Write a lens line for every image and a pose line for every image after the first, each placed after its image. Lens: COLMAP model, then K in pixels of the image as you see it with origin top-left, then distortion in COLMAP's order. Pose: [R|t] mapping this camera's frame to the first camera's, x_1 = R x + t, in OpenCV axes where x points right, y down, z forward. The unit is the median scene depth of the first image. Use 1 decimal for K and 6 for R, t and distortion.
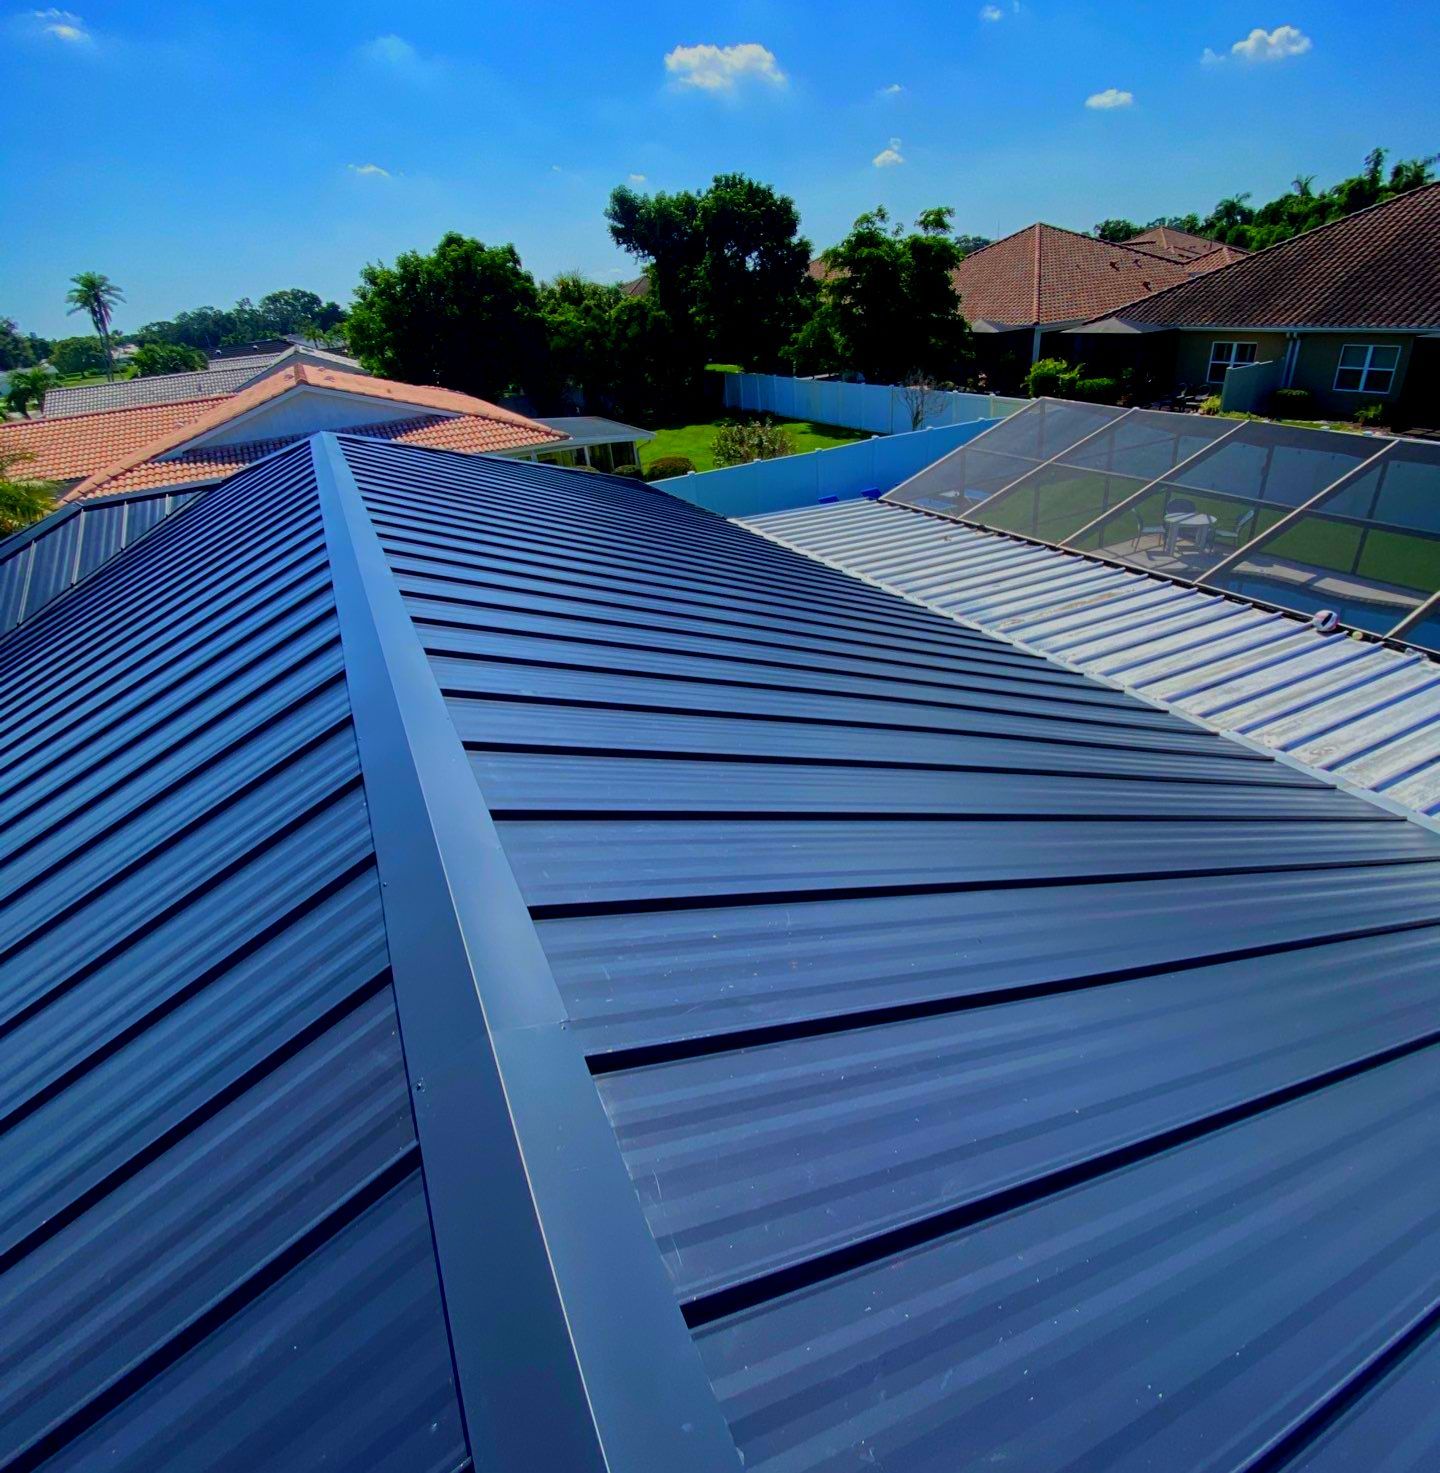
lens RADIAL K [[776.4, 0, 730.7], [0, 776.4, 686.9], [0, 0, 1]] dist [0.009288, -0.015590]
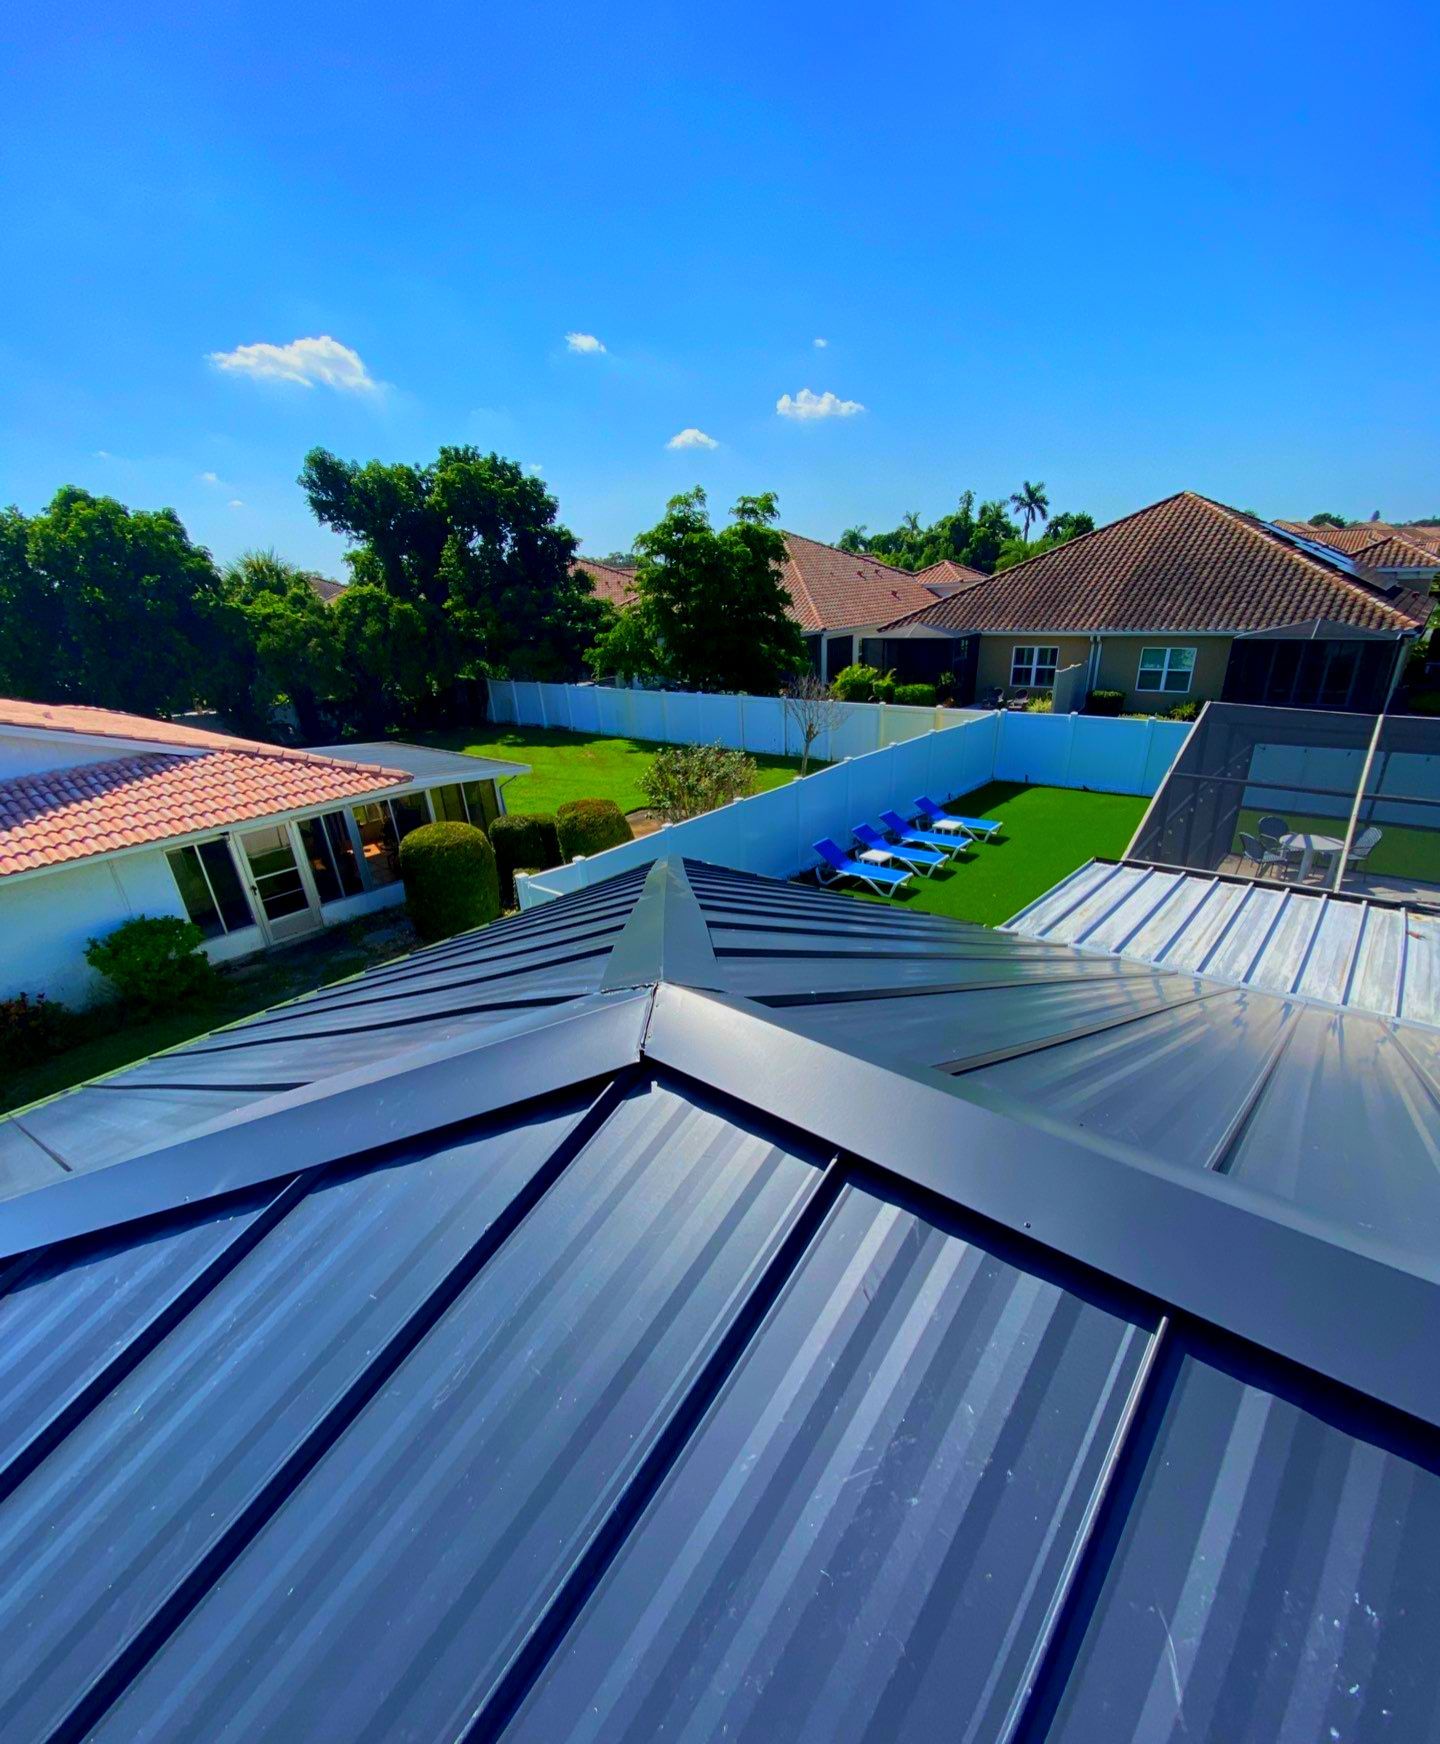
lens RADIAL K [[764.0, 0, 721.6], [0, 764.0, 954.0], [0, 0, 1]] dist [0.014807, -0.018292]
pose [[0.920463, -0.138503, 0.365465, -0.127267], [0.154198, 0.987941, -0.013958, -0.074455], [-0.359124, 0.069202, 0.930721, 0.189117]]
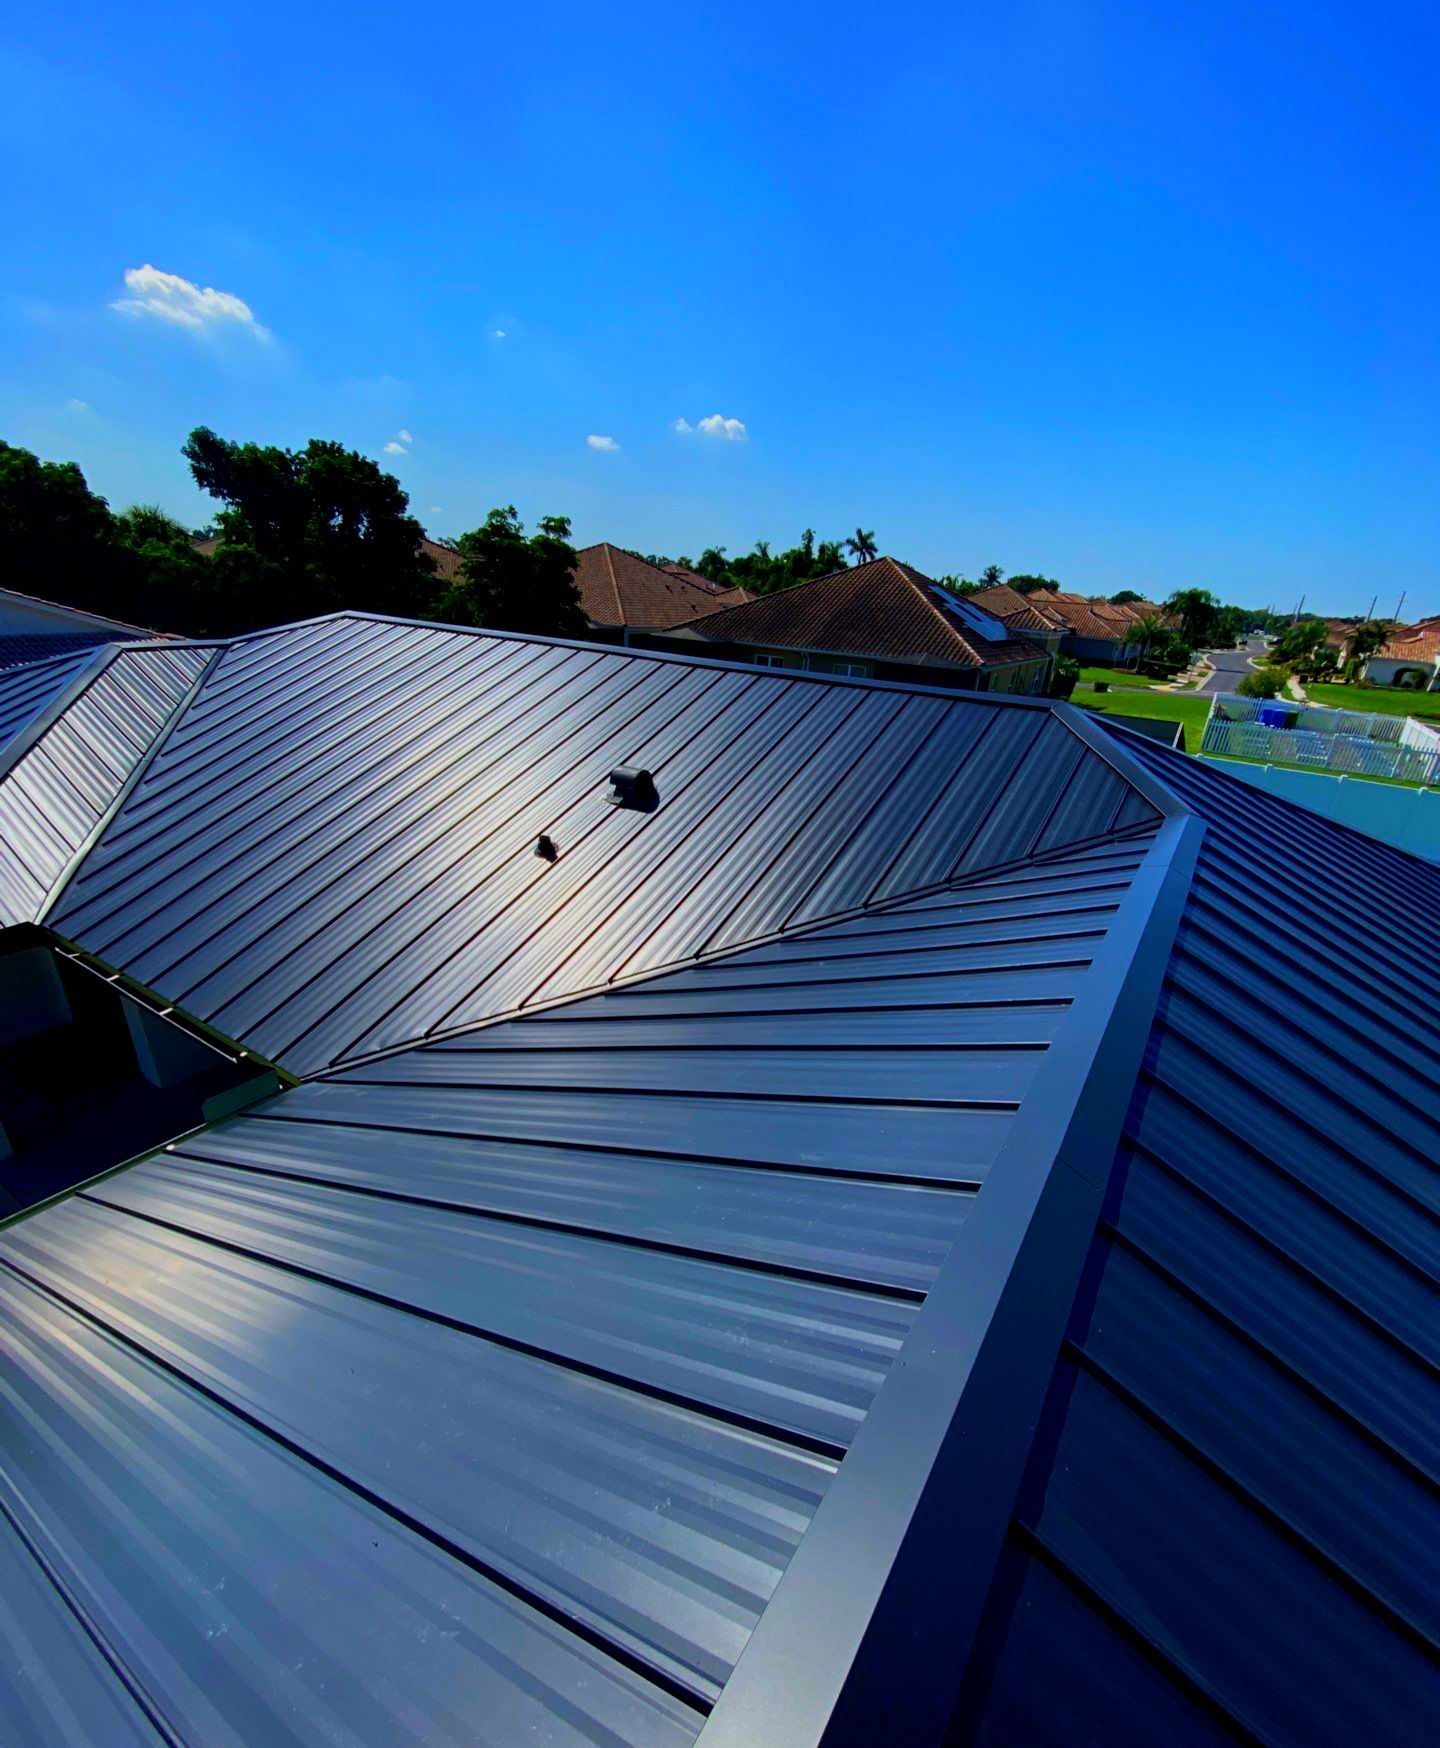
lens RADIAL K [[766.9, 0, 722.8], [0, 766.9, 966.9], [0, 0, 1]] dist [0.008222, -0.015997]
pose [[0.848122, -0.100638, 0.520154, -0.162305], [0.110502, 0.993802, 0.012103, 0.072232], [-0.518149, 0.047213, 0.853986, -0.091872]]
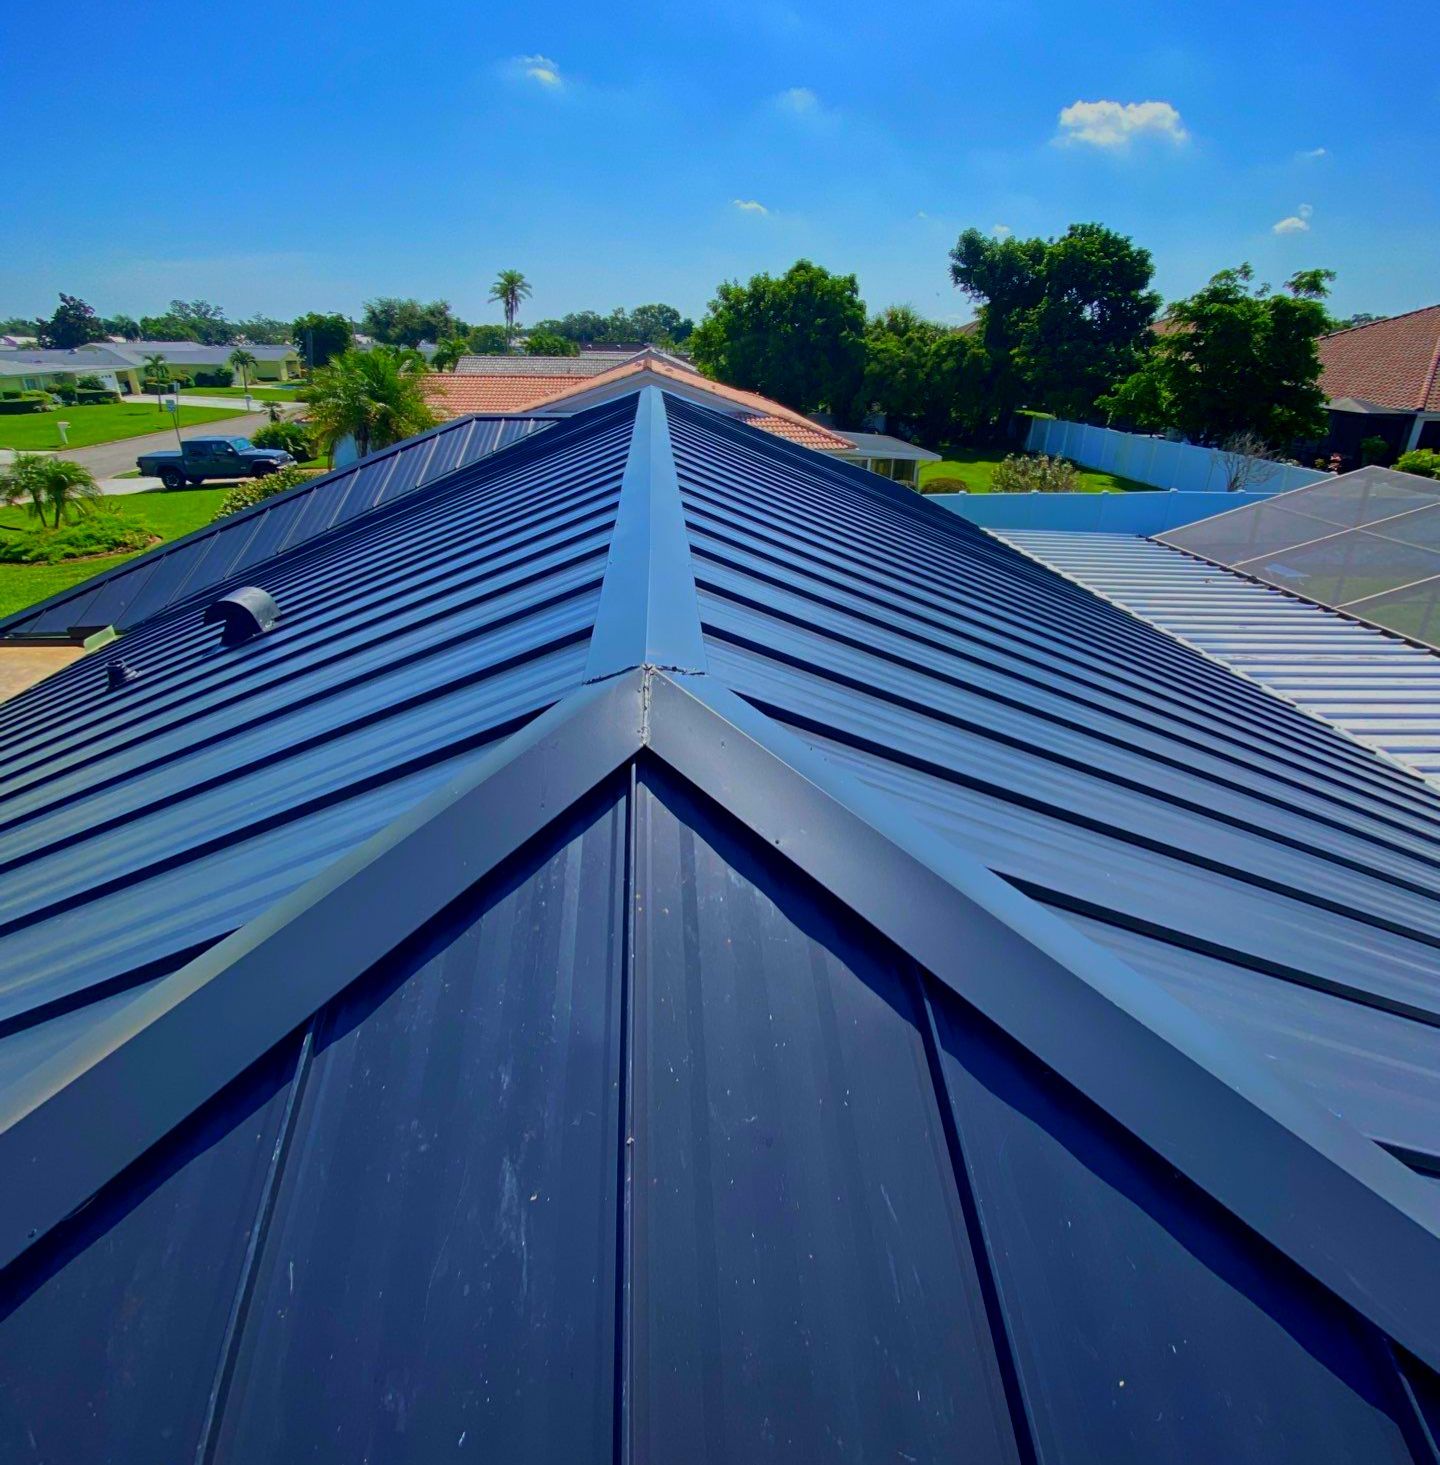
lens RADIAL K [[780.6, 0, 728.1], [0, 780.6, 673.3], [0, 0, 1]] dist [0.016806, -0.020183]
pose [[0.922631, 0.231579, -0.308421, 0.017365], [-0.249295, 0.968246, -0.018748, 0.024683], [0.294286, 0.094186, 0.951065, -0.023610]]
